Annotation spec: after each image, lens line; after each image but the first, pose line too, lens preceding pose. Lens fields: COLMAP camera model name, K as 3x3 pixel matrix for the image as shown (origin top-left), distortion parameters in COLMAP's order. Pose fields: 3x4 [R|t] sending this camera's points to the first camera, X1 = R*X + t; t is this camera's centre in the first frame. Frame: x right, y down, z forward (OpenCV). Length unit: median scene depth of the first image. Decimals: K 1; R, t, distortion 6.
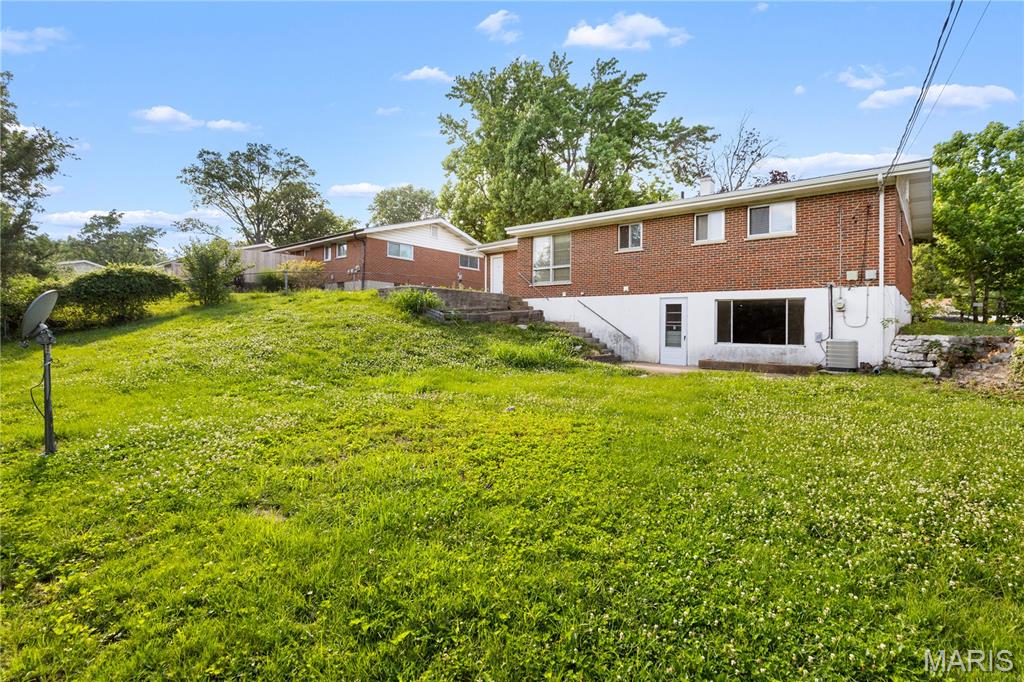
lens RADIAL K [[445.4, 0, 511.5], [0, 445.4, 334.3], [0, 0, 1]] dist [0.002121, -0.000502]
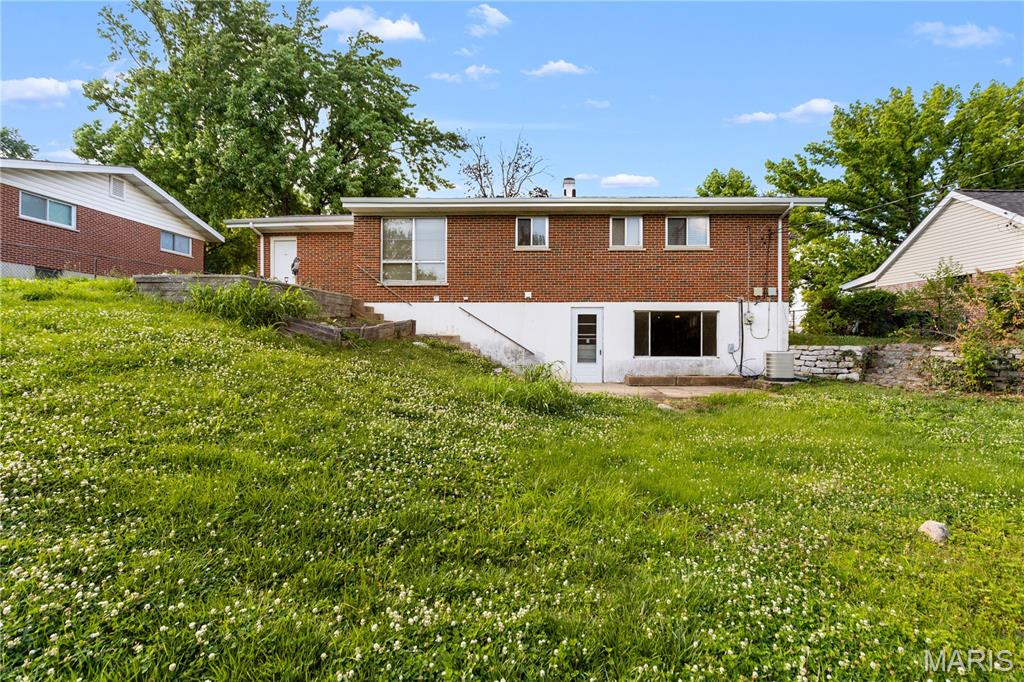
lens RADIAL K [[445.4, 0, 512.9], [0, 445.4, 333.0], [0, 0, 1]] dist [0.002121, -0.000502]
pose [[0.780500, -0.018659, 0.624877, -0.318838], [0.024673, 0.999695, -0.000967, -0.035311], [-0.624668, 0.016172, 0.780723, 0.419967]]
